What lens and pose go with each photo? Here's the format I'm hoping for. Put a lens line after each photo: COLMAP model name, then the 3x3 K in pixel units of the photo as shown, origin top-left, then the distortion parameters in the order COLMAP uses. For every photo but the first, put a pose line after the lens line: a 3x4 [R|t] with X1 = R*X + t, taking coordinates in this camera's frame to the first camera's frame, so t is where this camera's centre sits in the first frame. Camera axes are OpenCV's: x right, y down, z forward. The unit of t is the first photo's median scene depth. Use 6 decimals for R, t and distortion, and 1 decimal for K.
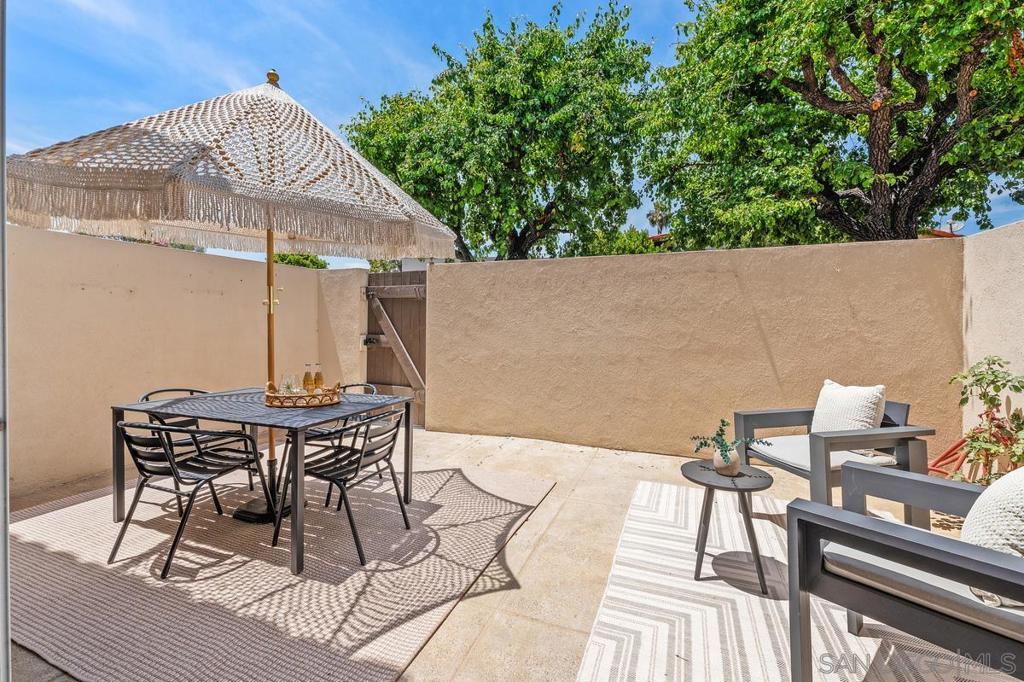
lens RADIAL K [[435.2, 0, 507.9], [0, 435.2, 295.0], [0, 0, 1]] dist [0.004445, -0.000294]
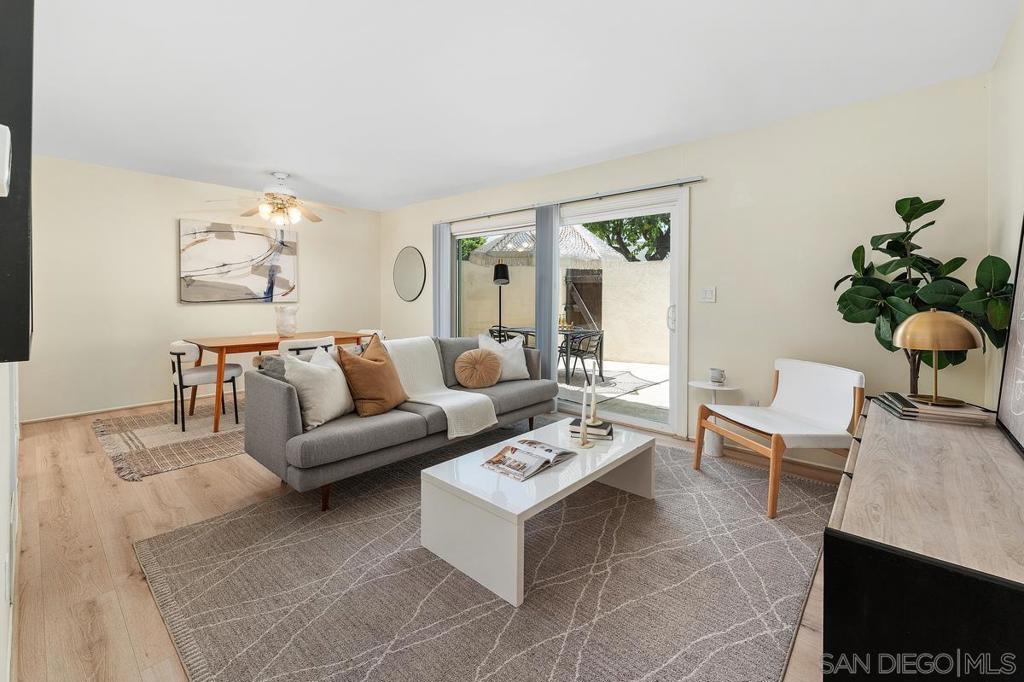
lens RADIAL K [[435.2, 0, 507.9], [0, 435.2, 295.0], [0, 0, 1]] dist [0.004445, -0.000294]
pose [[0.938871, 0.001335, -0.344266, 0.057046], [0.014852, 0.998904, 0.044378, -0.029853], [0.343948, -0.046778, 0.937823, -0.765517]]
